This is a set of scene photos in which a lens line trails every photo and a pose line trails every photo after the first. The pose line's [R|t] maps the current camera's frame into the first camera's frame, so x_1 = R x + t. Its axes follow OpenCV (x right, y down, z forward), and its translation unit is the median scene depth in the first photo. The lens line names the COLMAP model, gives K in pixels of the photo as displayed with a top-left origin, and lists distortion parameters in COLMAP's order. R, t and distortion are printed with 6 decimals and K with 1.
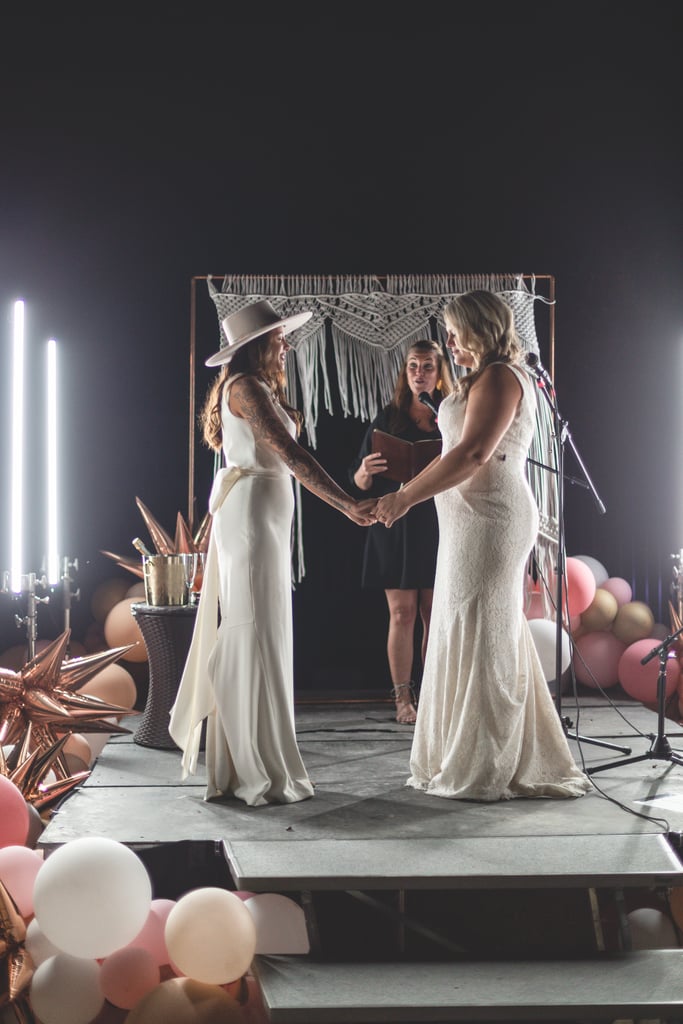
lens RADIAL K [[1663.5, 0, 340.4], [0, 1663.5, 434.0], [0, 0, 1]] dist [-0.093335, 0.093213]
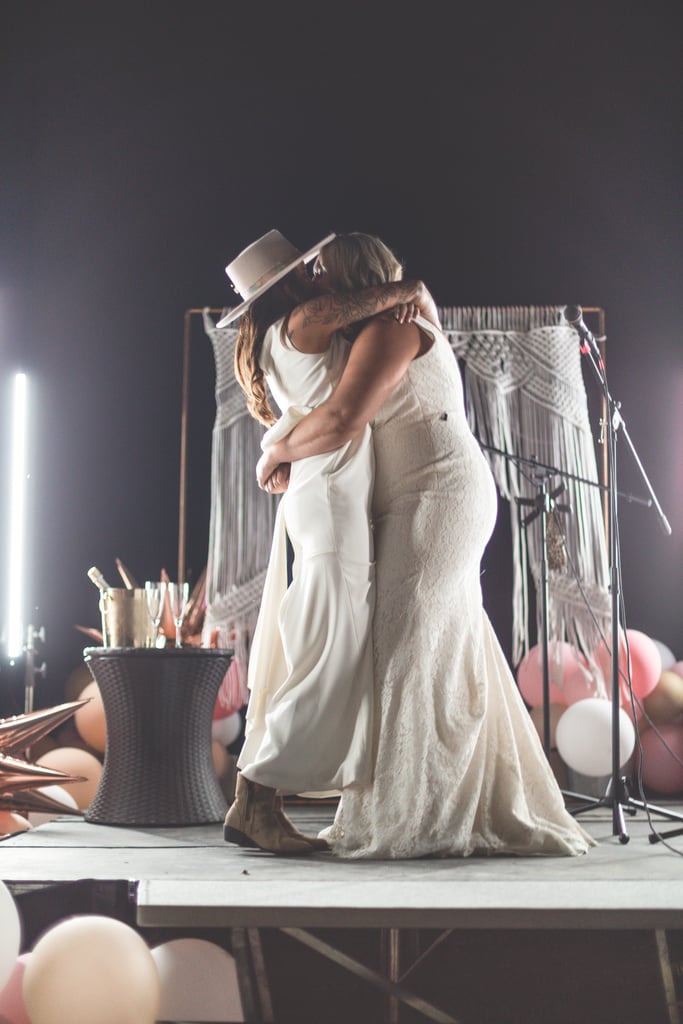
lens RADIAL K [[1570.6, 0, 345.1], [0, 1570.6, 457.0], [0, 0, 1]] dist [0.005726, -0.839567]
pose [[0.999234, -0.005290, -0.038774, 0.030330], [-0.000111, 0.990434, -0.137985, 0.111748], [0.039133, 0.137884, 0.989675, 0.225111]]
